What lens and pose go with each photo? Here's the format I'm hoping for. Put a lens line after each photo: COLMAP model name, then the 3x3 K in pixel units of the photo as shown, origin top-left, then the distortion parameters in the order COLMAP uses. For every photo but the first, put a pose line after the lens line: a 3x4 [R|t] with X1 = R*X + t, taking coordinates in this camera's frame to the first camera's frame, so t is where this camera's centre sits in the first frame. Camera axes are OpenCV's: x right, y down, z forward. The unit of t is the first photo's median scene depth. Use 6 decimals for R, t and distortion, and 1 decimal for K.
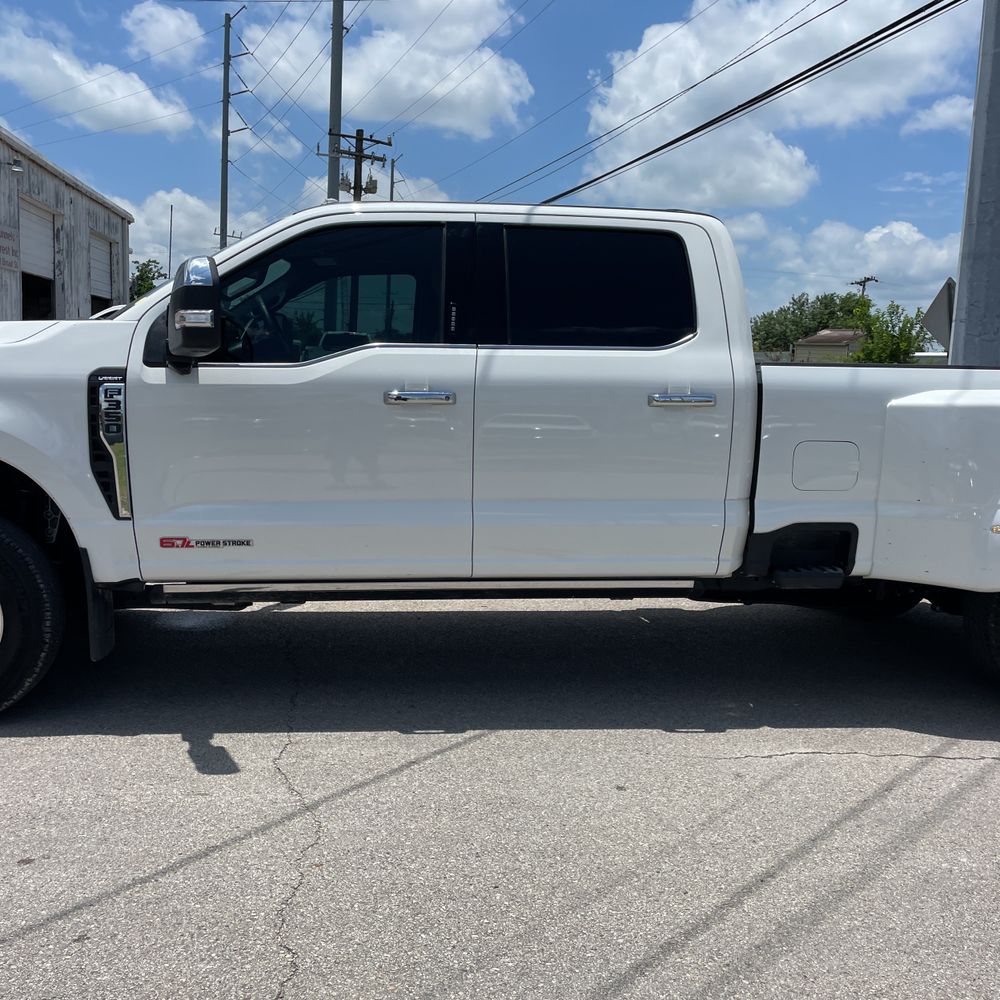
lens RADIAL K [[1017.7, 0, 464.2], [0, 1017.7, 469.2], [0, 0, 1]] dist [0.082109, -0.105151]
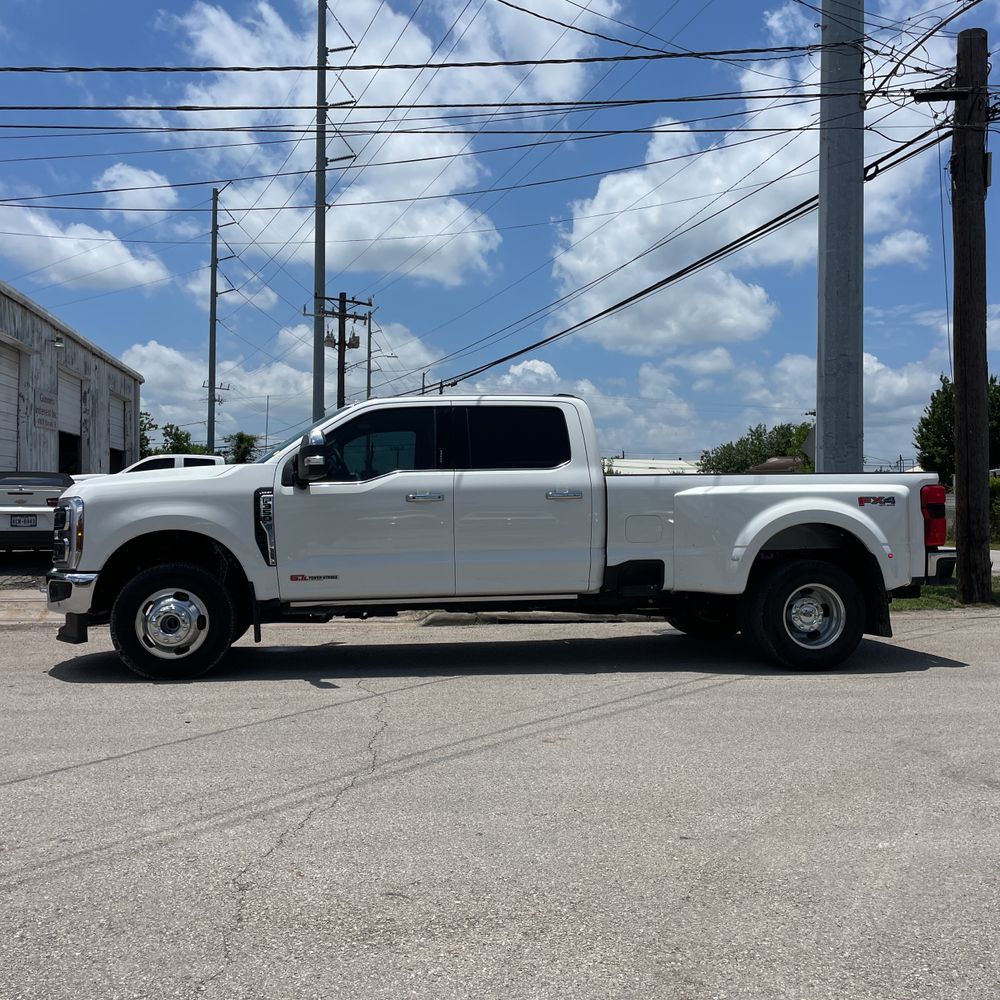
lens RADIAL K [[1017.7, 0, 464.2], [0, 1017.7, 469.2], [0, 0, 1]] dist [0.082109, -0.105151]
pose [[0.999231, -0.032371, 0.022135, -0.001444], [0.035047, 0.990397, -0.133733, 0.018865], [-0.017593, 0.134406, 0.990770, -0.125545]]
